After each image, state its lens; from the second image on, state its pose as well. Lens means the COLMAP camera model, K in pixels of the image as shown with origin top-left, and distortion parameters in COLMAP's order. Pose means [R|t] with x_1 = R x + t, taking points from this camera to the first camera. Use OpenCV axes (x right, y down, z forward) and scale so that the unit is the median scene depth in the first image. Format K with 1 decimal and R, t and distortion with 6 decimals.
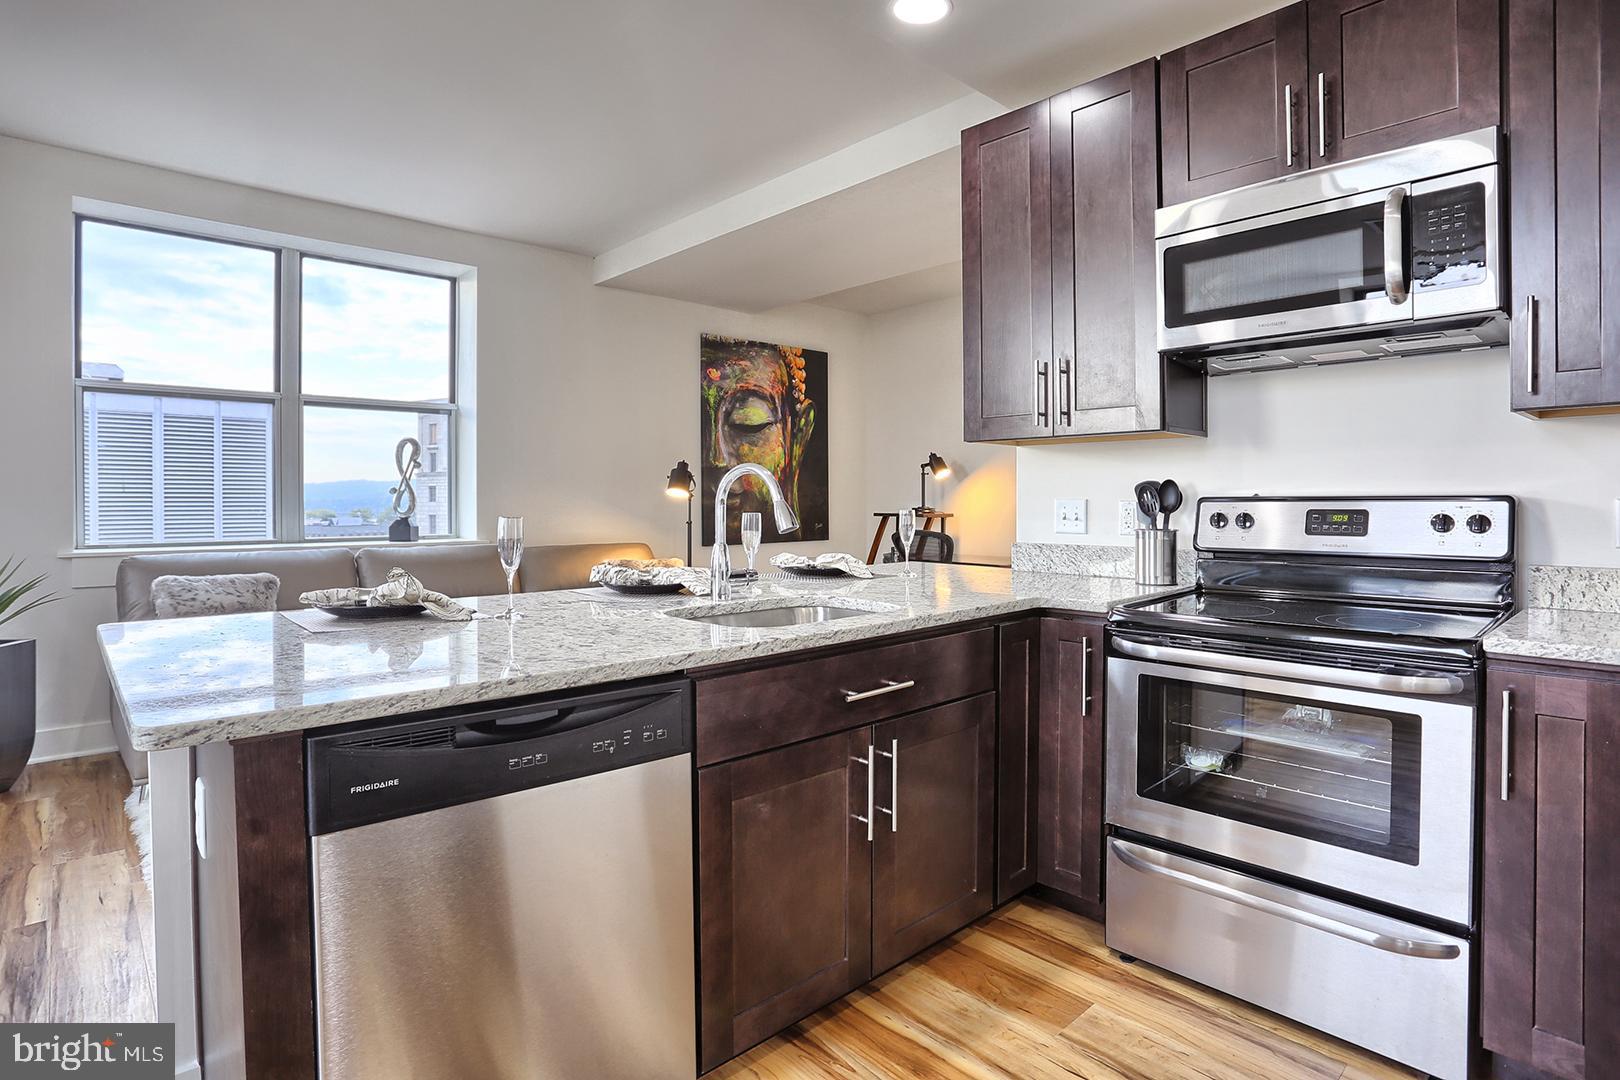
lens RADIAL K [[844.1, 0, 807.4], [0, 844.1, 493.0], [0, 0, 1]] dist [-0.003506, 0.000017]
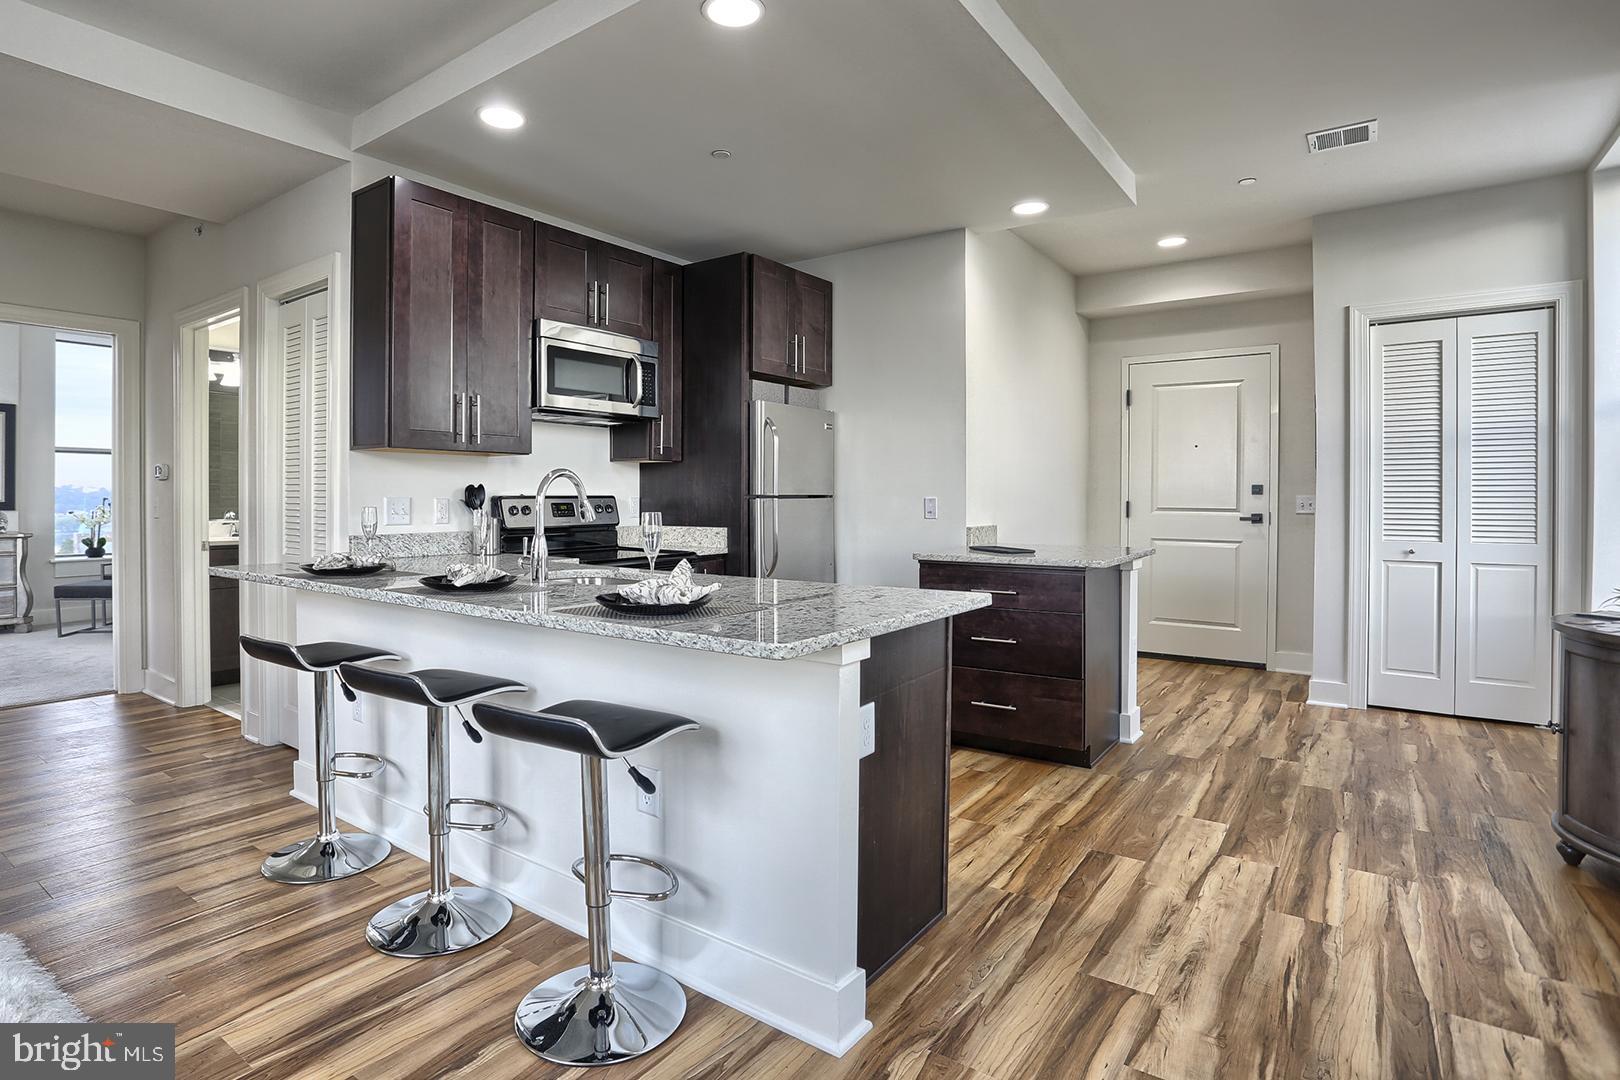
lens RADIAL K [[844.1, 0, 807.4], [0, 844.1, 493.0], [0, 0, 1]] dist [-0.003506, 0.000017]
pose [[-0.206516, 0.013840, 0.978345, -1.213880], [0.001039, 0.999902, -0.013926, 0.022127], [-0.978443, -0.001860, -0.206511, 0.791907]]
